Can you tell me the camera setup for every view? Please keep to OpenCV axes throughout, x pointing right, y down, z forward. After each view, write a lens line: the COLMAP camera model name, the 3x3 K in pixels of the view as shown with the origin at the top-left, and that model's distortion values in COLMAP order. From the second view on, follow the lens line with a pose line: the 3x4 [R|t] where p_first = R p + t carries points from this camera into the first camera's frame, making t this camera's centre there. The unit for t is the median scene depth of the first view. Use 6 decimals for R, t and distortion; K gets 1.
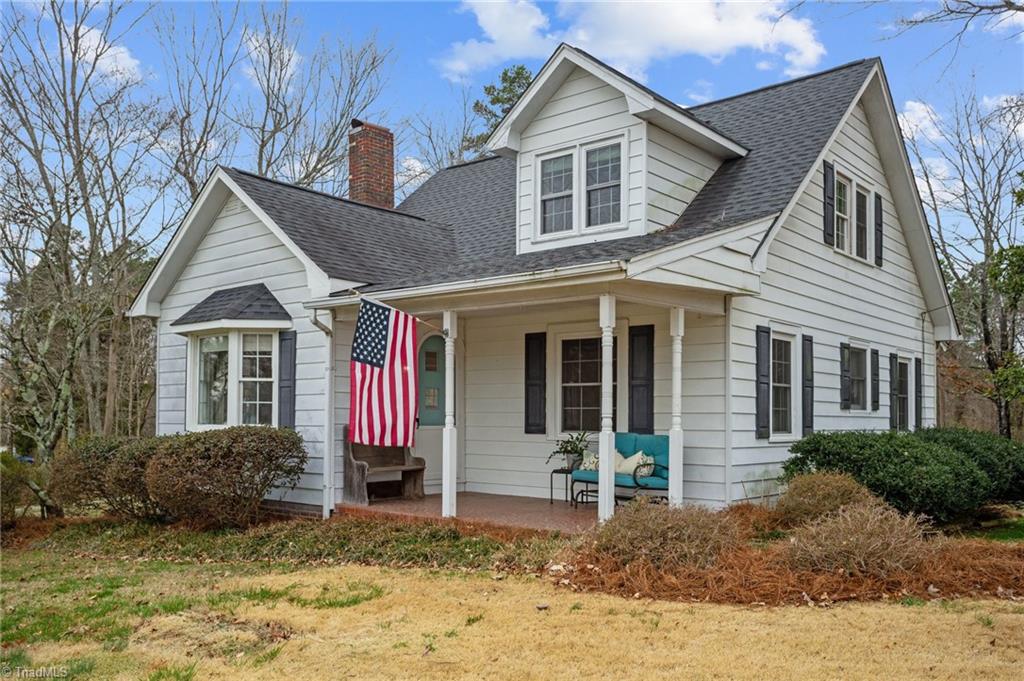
lens RADIAL K [[861.9, 0, 511.7], [0, 861.9, 365.7], [0, 0, 1]] dist [-0.002057, -0.001422]
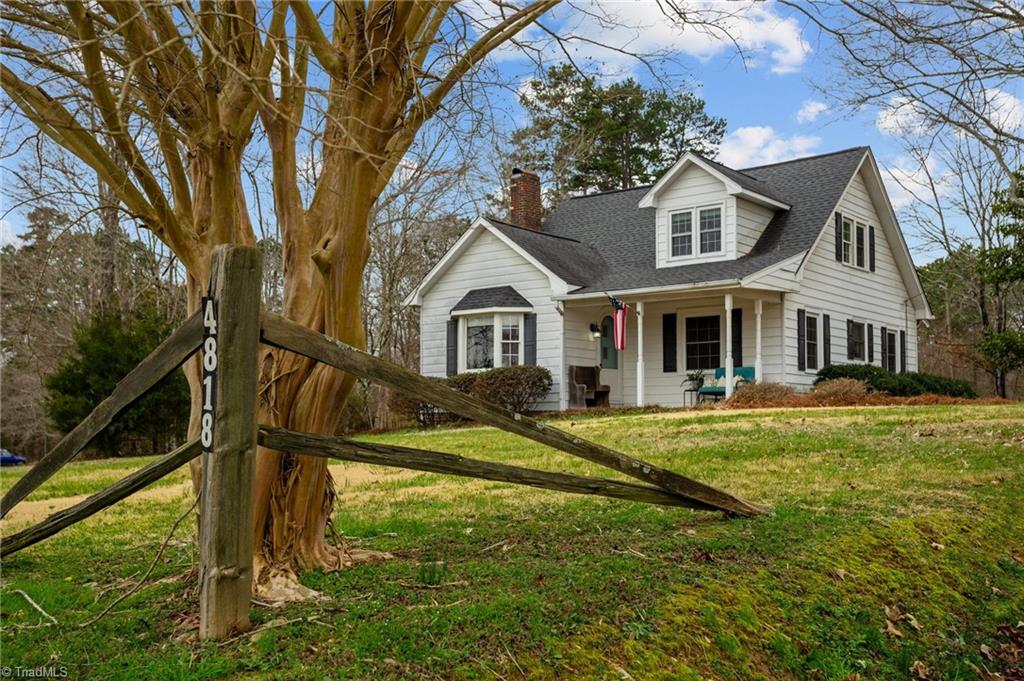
lens RADIAL K [[977.1, 0, 512.0], [0, 977.1, 340.5], [0, 0, 1]] dist [0.004803, 0.001737]
pose [[0.999972, -0.005068, 0.005544, -0.310444], [0.005173, 0.999805, -0.019040, 0.053029], [-0.005447, 0.019068, 0.999803, -0.993564]]
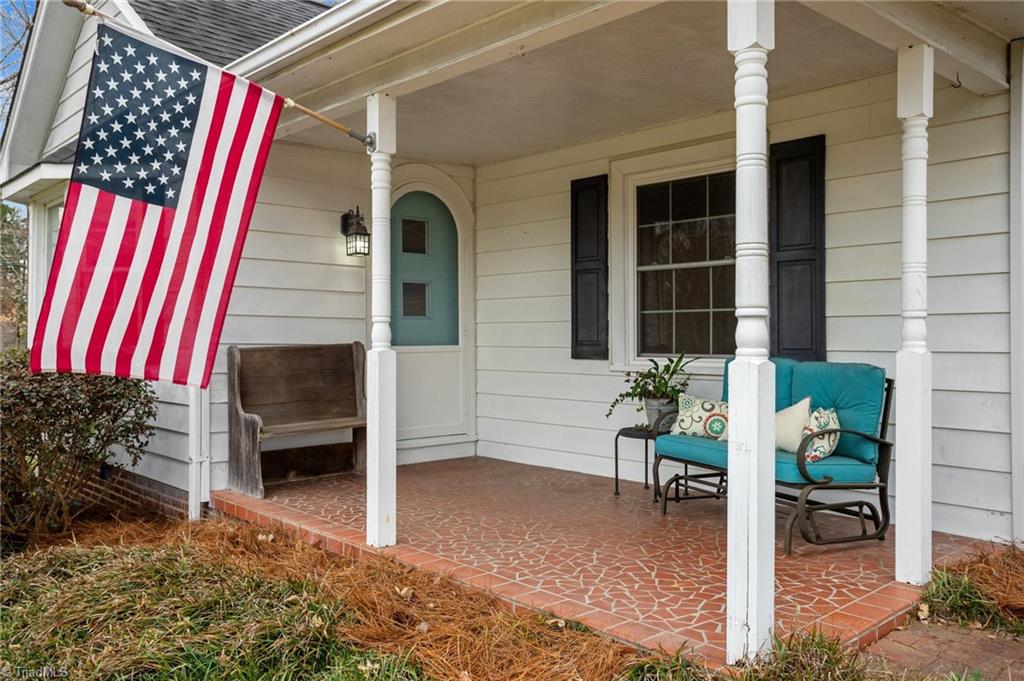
lens RADIAL K [[834.7, 0, 512.7], [0, 834.7, 320.7], [0, 0, 1]] dist [-0.006919, -0.001966]
pose [[0.993857, -0.010335, -0.110185, 0.038511], [0.014733, 0.999124, 0.039168, 0.033603], [0.109683, -0.040551, 0.993139, 0.477503]]
